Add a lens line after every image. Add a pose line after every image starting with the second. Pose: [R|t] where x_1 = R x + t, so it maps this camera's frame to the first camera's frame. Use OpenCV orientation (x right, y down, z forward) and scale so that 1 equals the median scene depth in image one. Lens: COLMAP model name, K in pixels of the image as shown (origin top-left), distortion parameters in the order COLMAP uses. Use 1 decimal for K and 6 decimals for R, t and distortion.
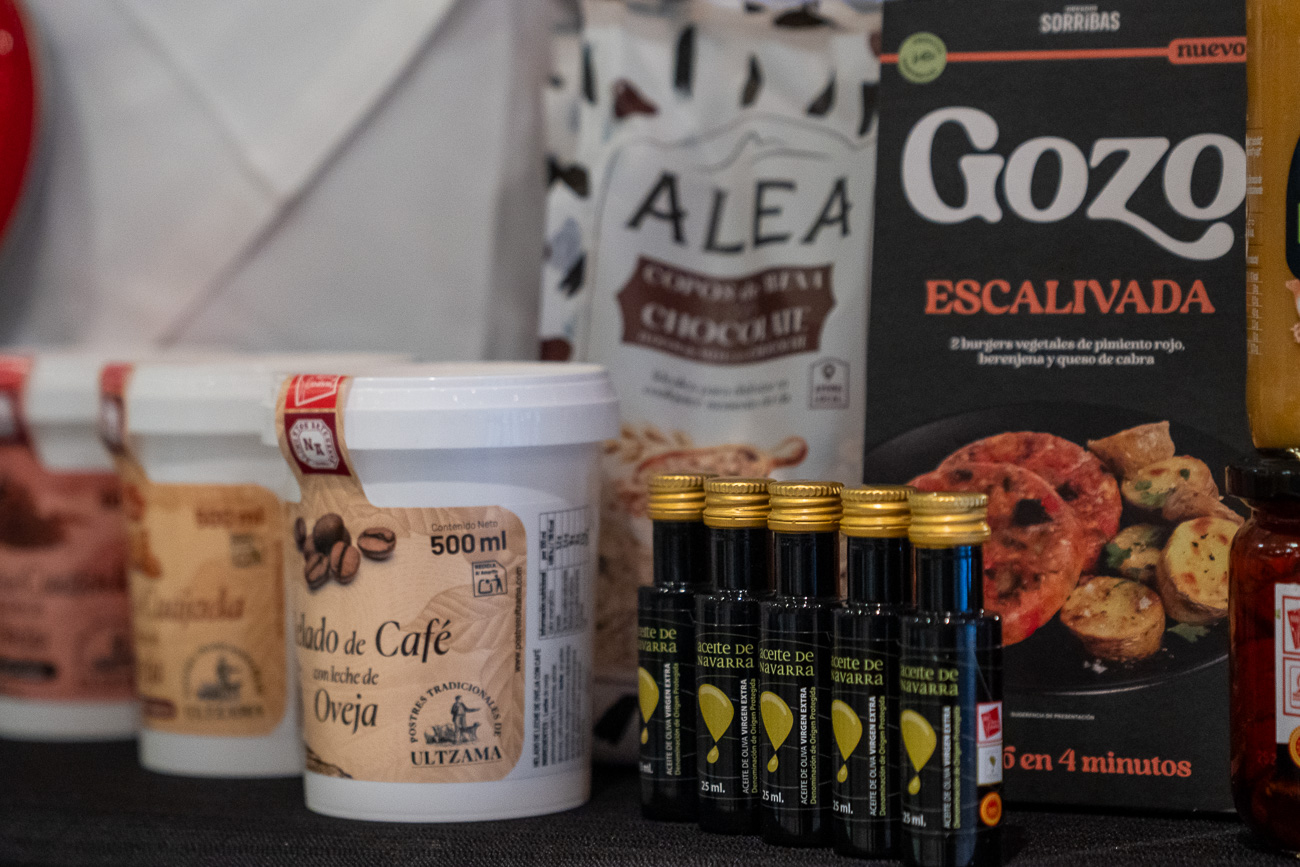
lens RADIAL K [[3966.6, 0, 650.0], [0, 3966.6, 433.5], [0, 0, 1]] dist [0.177588, 1.225940]
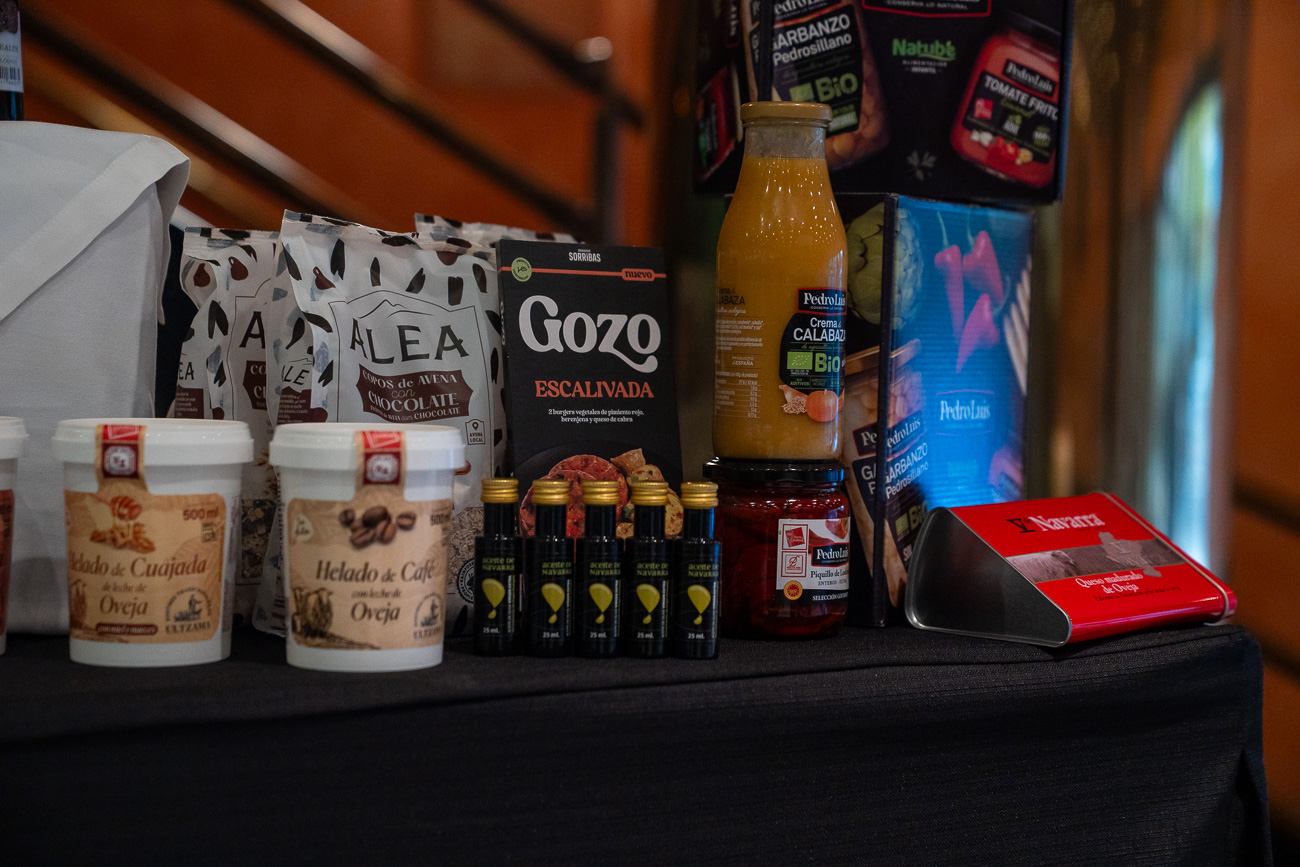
lens RADIAL K [[2669.3, 0, 650.0], [0, 2669.3, 433.5], [0, 0, 1]] dist [0.256163, 0.000686]
pose [[0.530646, -0.011770, 0.847512, -1.062934], [0.014043, 0.999888, 0.005094, -0.017934], [-0.847477, 0.009198, 0.530752, 0.233681]]
